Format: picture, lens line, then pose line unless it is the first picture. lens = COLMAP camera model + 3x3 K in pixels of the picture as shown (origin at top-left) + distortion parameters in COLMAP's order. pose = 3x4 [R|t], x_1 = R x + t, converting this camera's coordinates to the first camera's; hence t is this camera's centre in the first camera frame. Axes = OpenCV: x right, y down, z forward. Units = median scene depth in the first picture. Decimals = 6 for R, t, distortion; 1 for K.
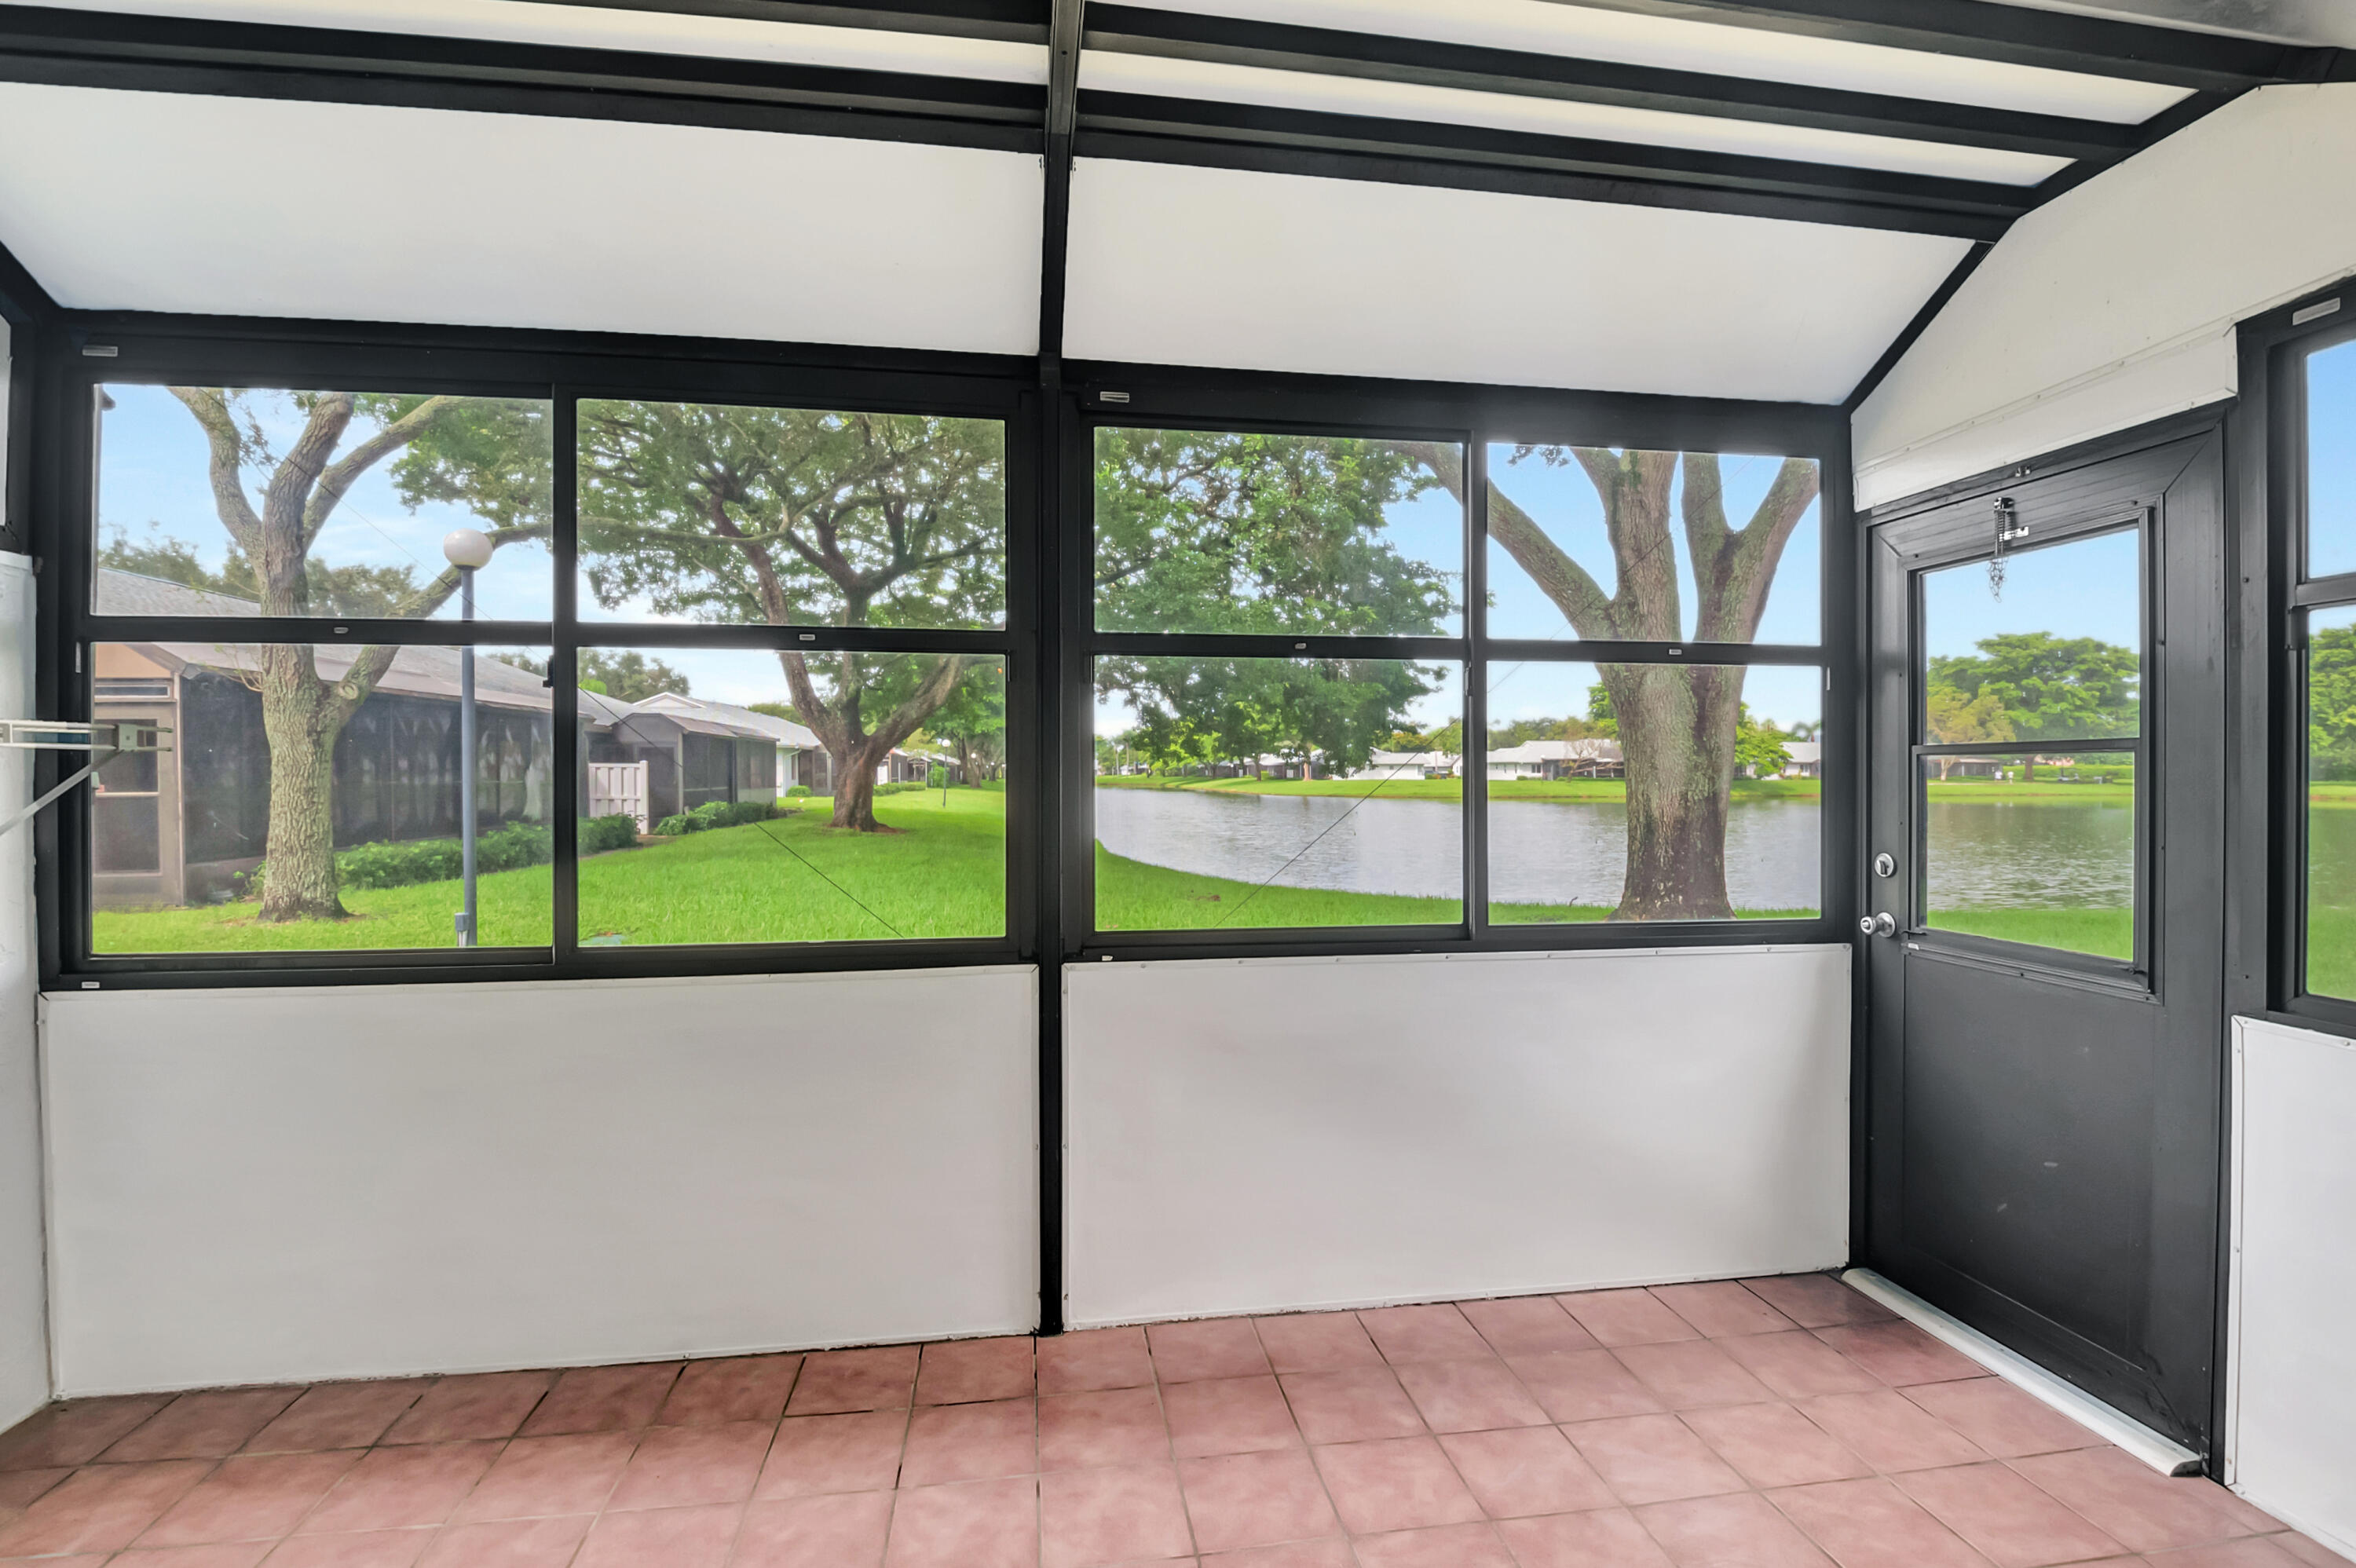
lens RADIAL K [[1050.9, 0, 1167.8], [0, 1050.9, 778.9], [0, 0, 1]] dist [-0.005215, -0.006277]
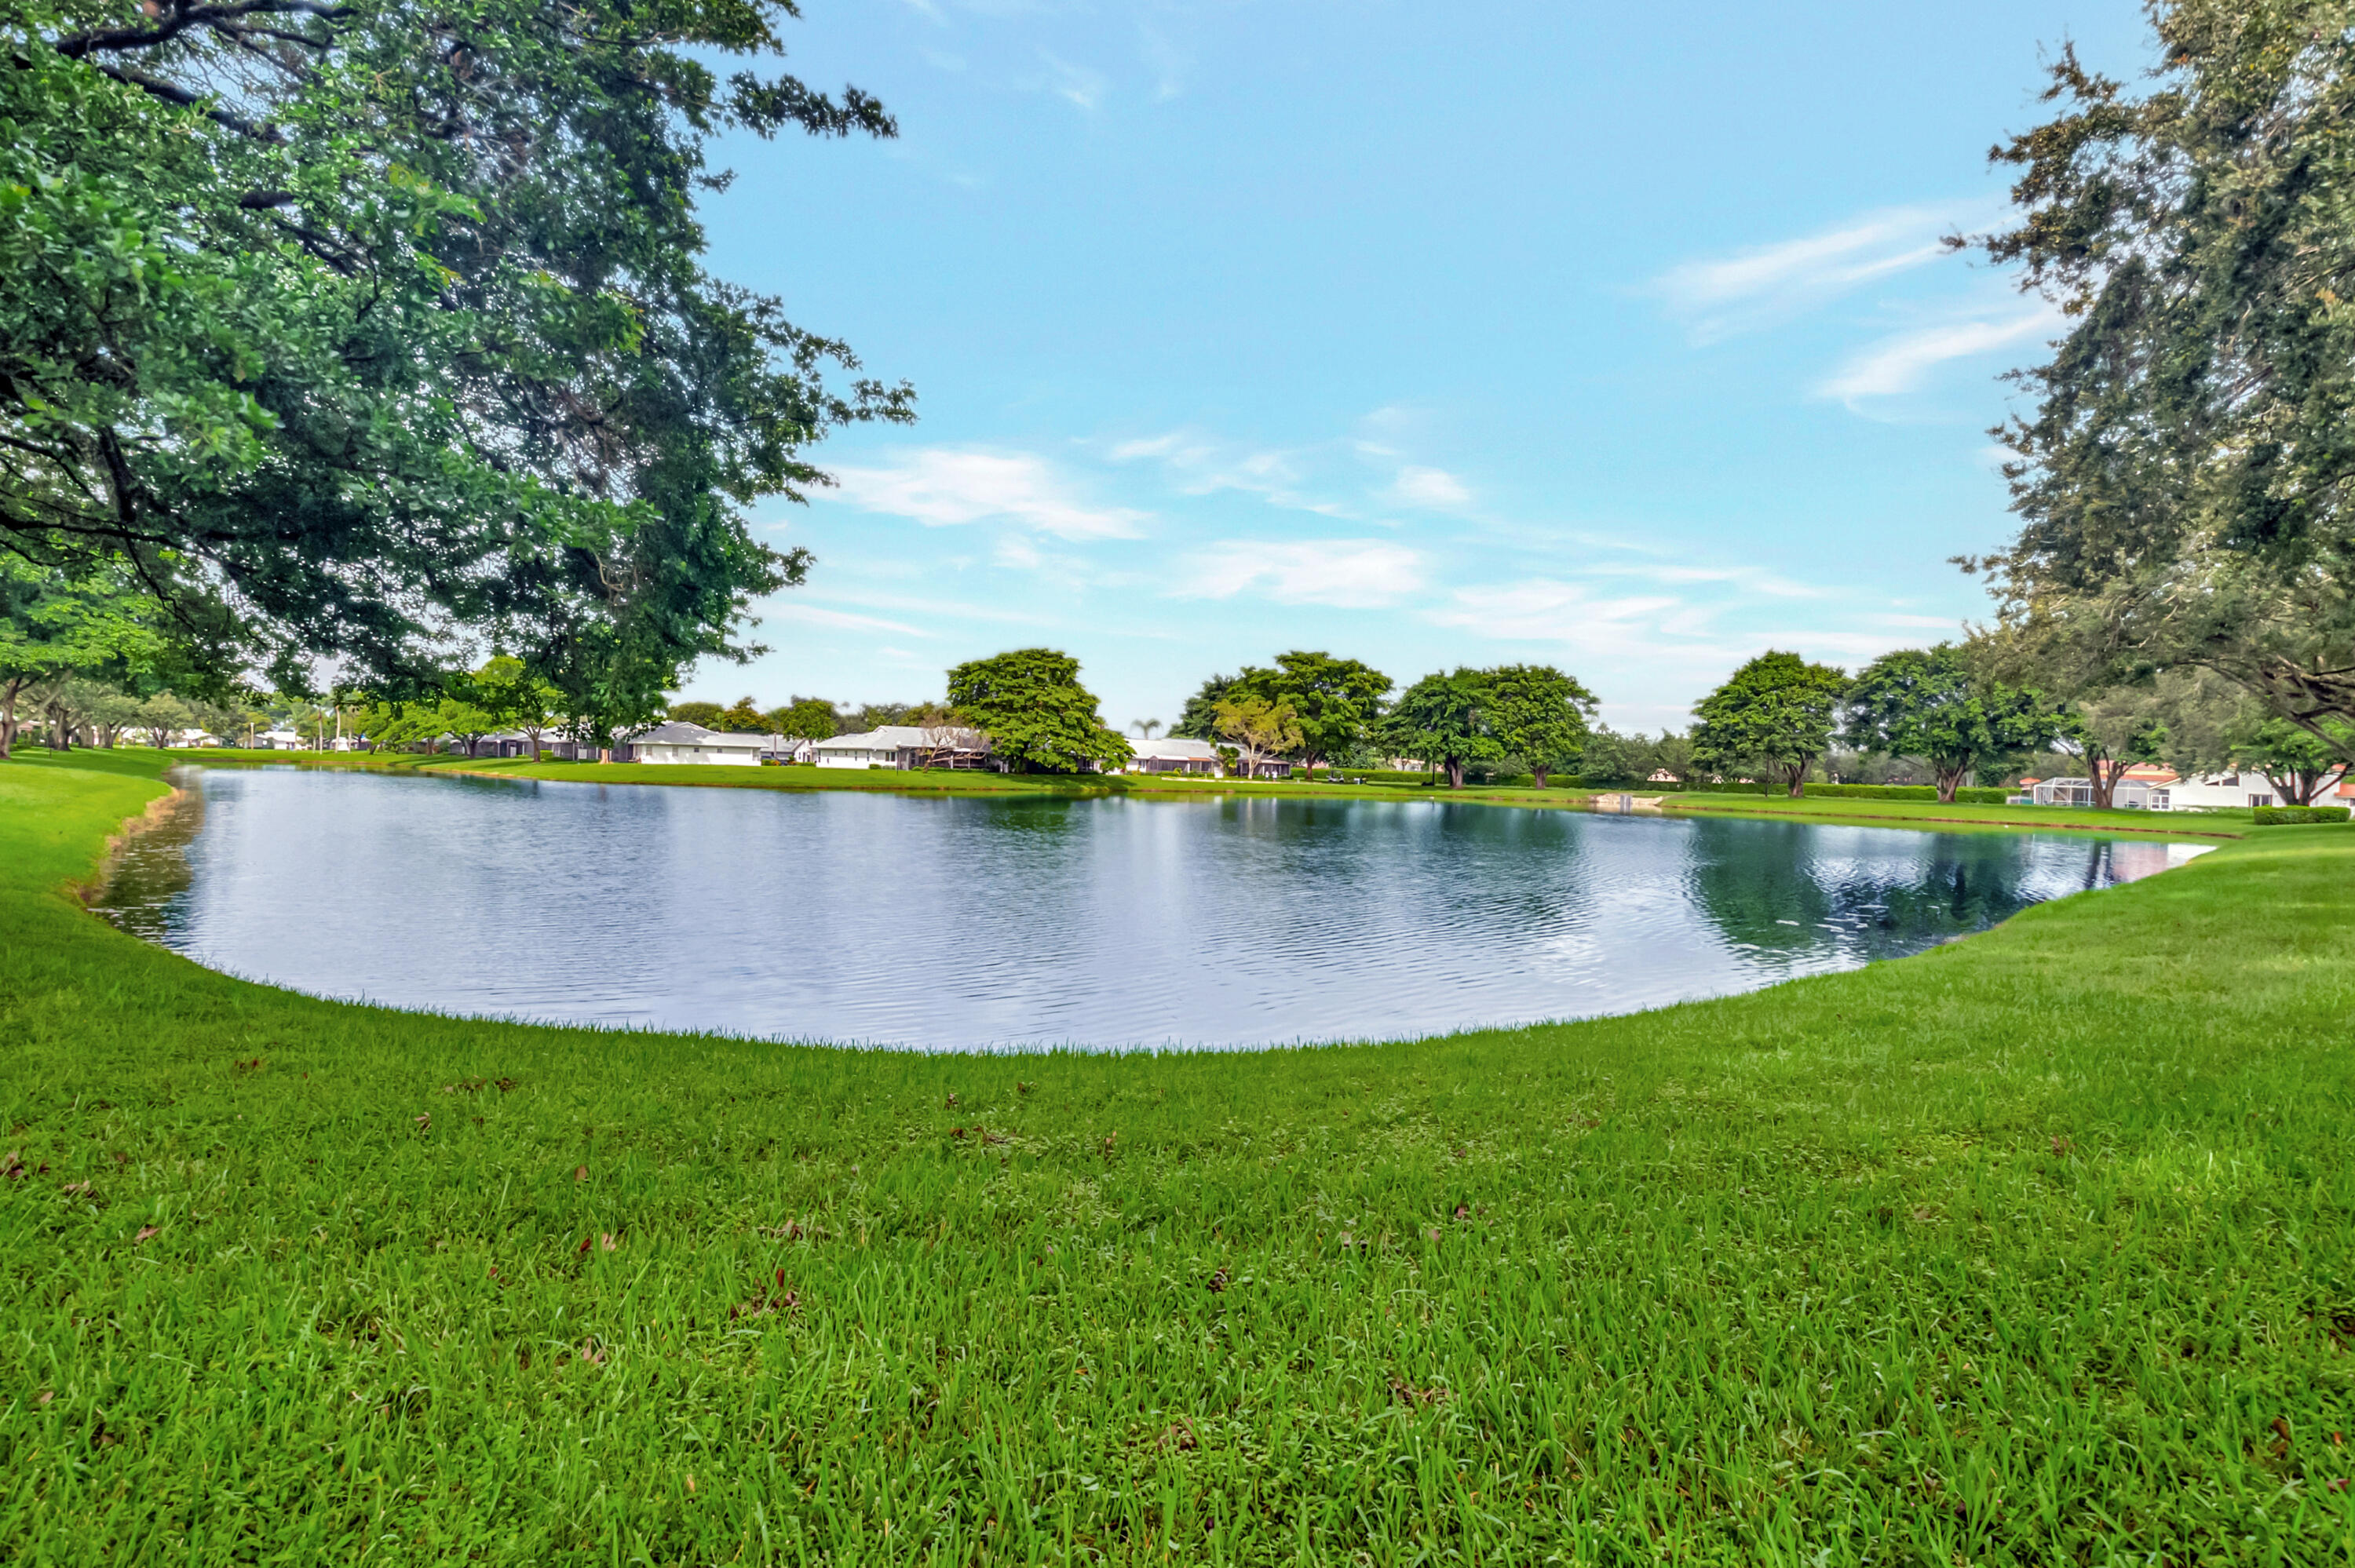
lens RADIAL K [[1050.5, 0, 1156.1], [0, 1050.5, 777.7], [0, 0, 1]] dist [-0.005215, -0.006277]
pose [[0.825062, 0.020967, 0.564653, 0.033586], [-0.025166, 0.999683, -0.000350, 0.002657], [-0.564481, -0.013921, 0.825328, 0.137522]]
